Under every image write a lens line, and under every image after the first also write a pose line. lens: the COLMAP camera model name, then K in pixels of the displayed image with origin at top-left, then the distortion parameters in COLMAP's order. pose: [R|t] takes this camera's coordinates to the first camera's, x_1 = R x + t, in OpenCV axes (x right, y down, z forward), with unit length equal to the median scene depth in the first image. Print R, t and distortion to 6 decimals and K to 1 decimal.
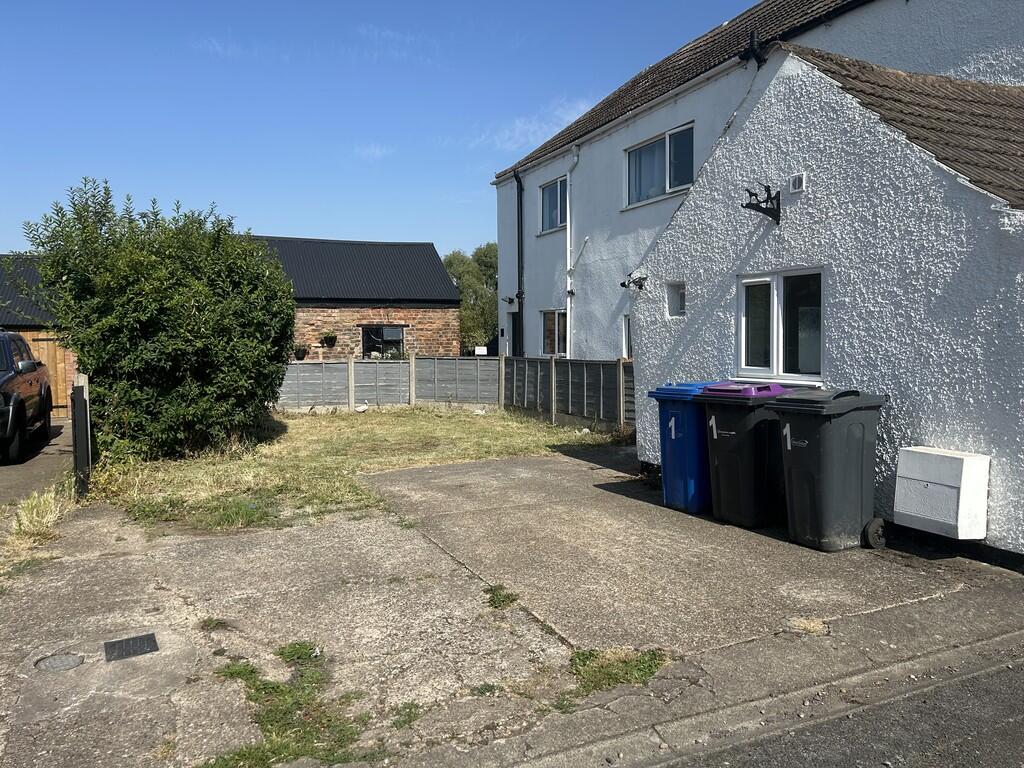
lens RADIAL K [[756.1, 0, 513.4], [0, 756.1, 389.3], [0, 0, 1]] dist [0.094887, -0.141082]
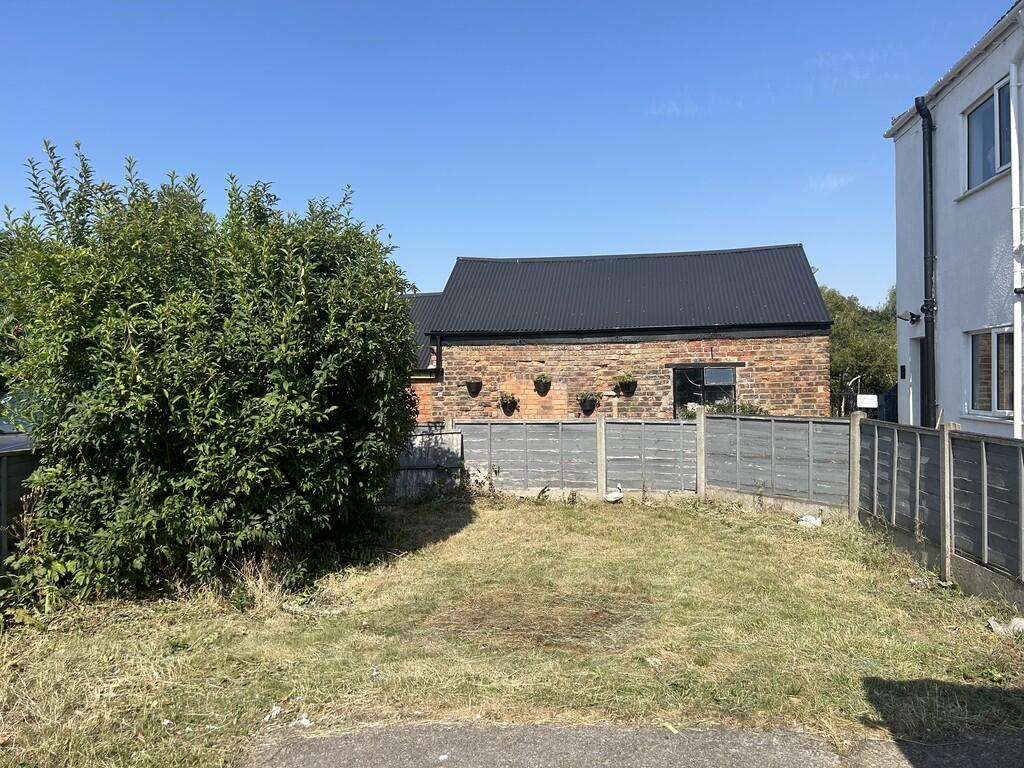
lens RADIAL K [[756.1, 0, 513.4], [0, 756.1, 389.3], [0, 0, 1]] dist [0.094887, -0.141082]
pose [[0.840165, -0.001726, -0.542328, 0.059068], [-0.027931, 0.998530, -0.046449, -0.025767], [0.541611, 0.054173, 0.838882, 0.338360]]
